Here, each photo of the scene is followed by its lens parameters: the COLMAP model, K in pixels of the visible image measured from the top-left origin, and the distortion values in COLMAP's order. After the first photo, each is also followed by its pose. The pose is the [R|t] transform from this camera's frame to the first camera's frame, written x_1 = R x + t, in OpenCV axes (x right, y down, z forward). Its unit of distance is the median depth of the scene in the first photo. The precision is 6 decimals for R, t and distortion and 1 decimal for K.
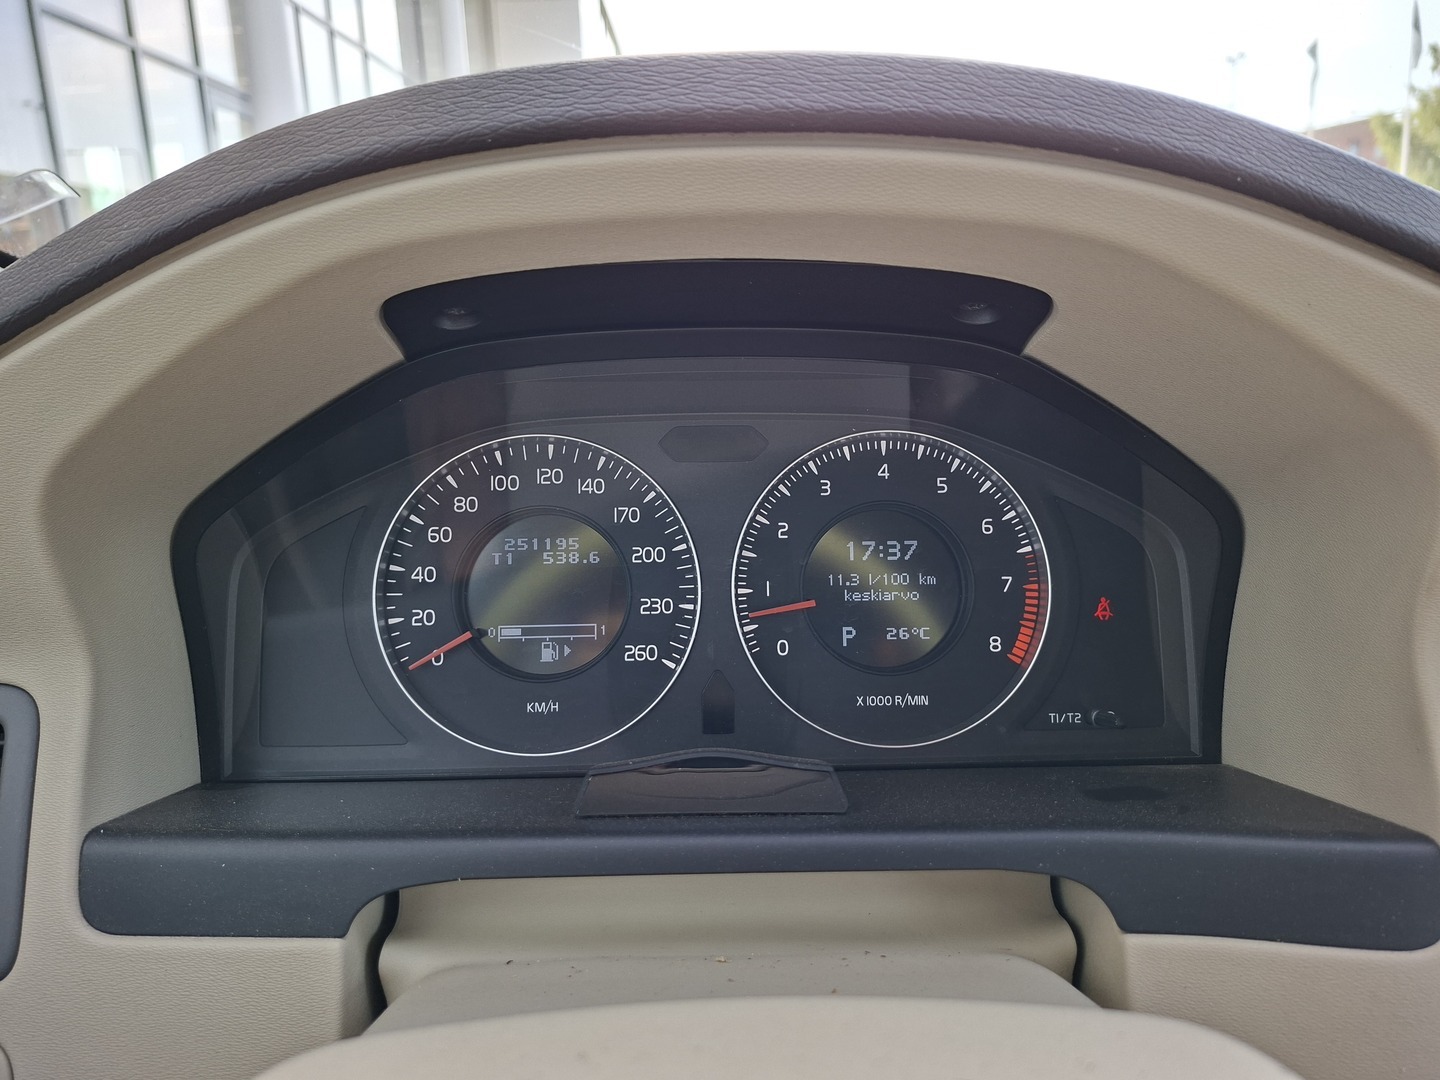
lens RADIAL K [[982.5, 0, 762.1], [0, 982.5, 537.8], [0, 0, 1]] dist [0.047092, -0.055359]
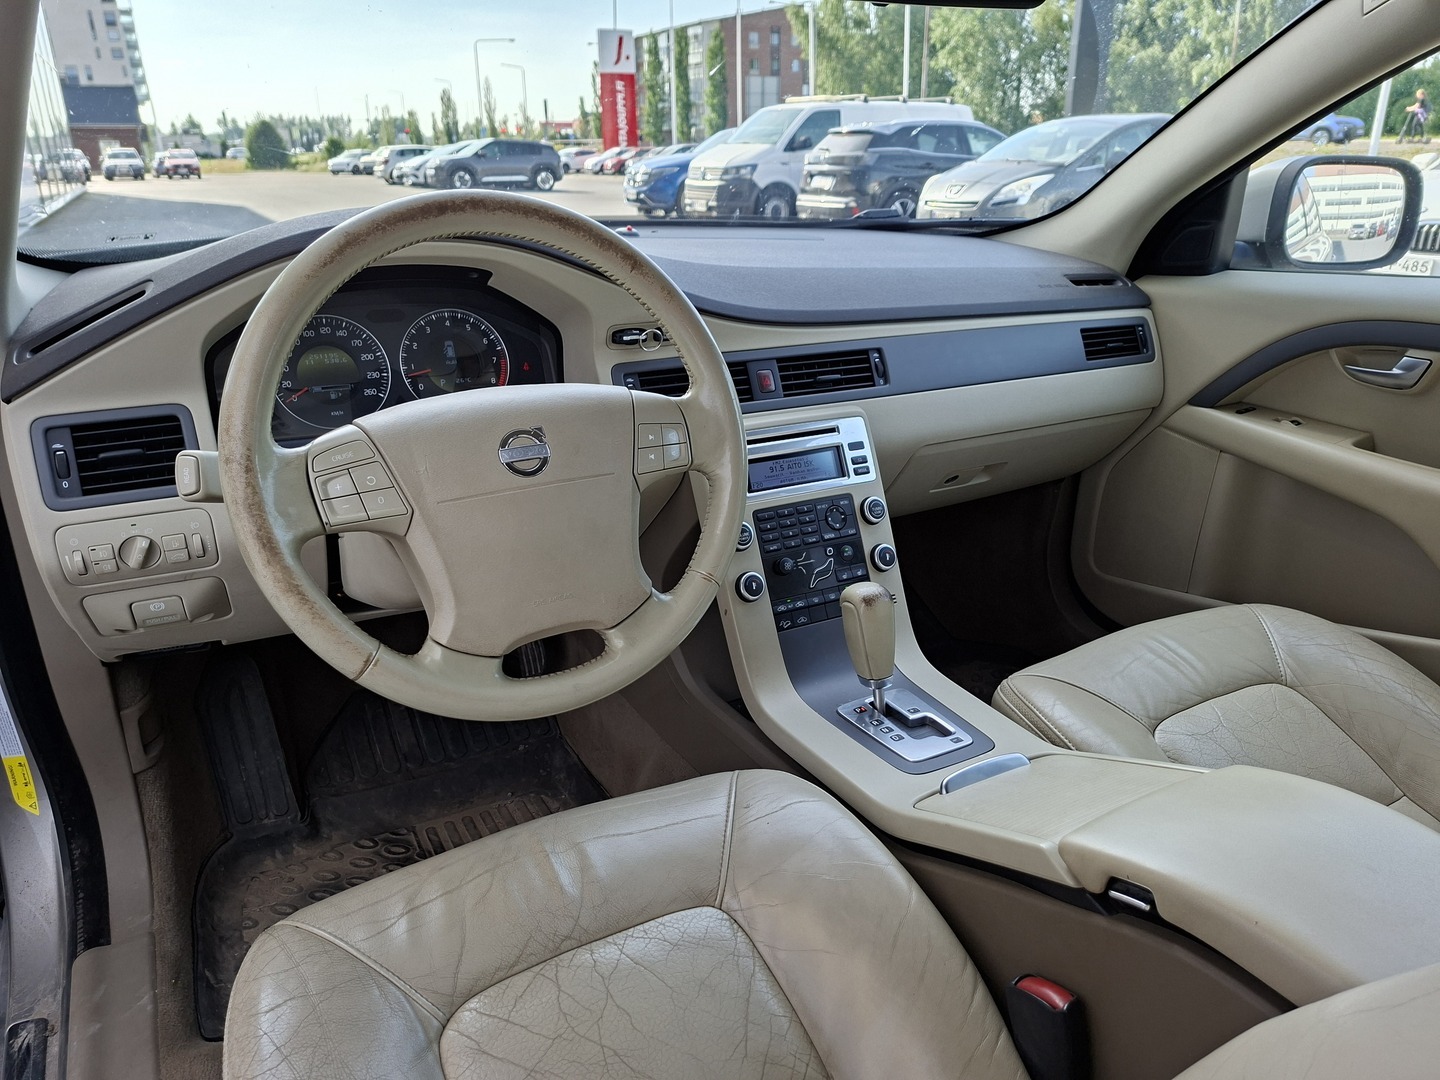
lens RADIAL K [[982.5, 0, 718.7], [0, 982.5, 564.8], [0, 0, 1]] dist [0.047092, -0.055359]
pose [[0.902406, -0.147425, 0.404881, -0.442511], [0.083389, 0.981636, 0.171573, 0.199603], [-0.422740, -0.121066, 0.898128, -2.057648]]
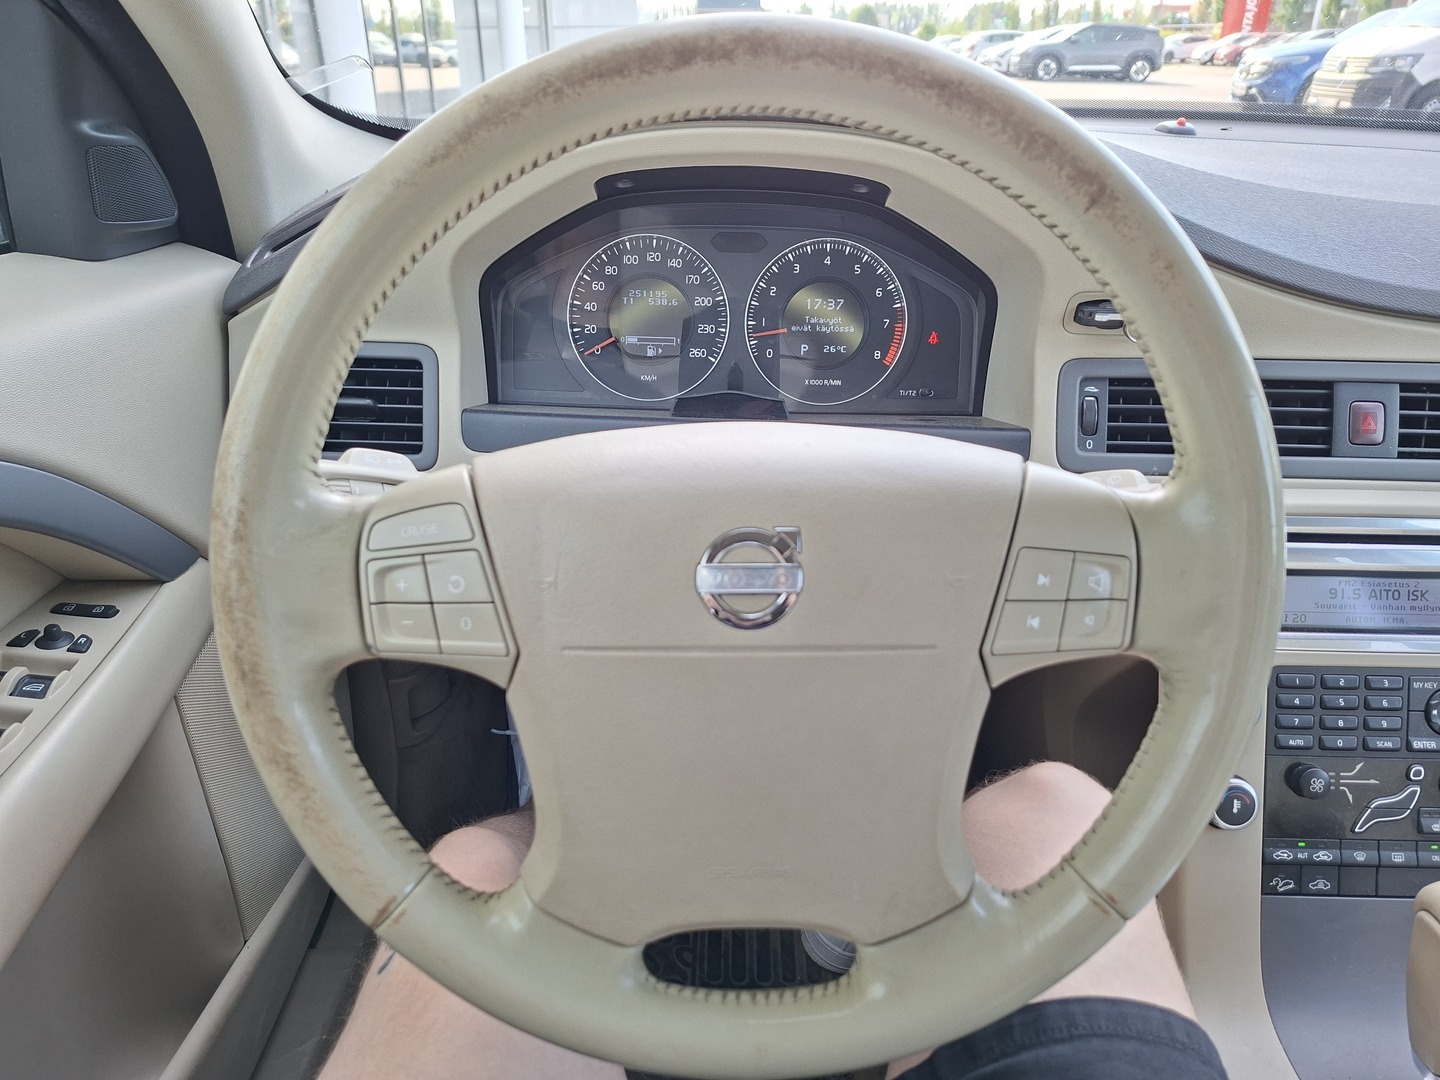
lens RADIAL K [[982.5, 0, 726.6], [0, 982.5, 559.0], [0, 0, 1]] dist [0.047092, -0.055359]
pose [[0.996691, 0.055552, -0.059344, 0.074716], [-0.039326, 0.968452, 0.246076, 0.029543], [0.071141, -0.242928, 0.967432, -1.005540]]
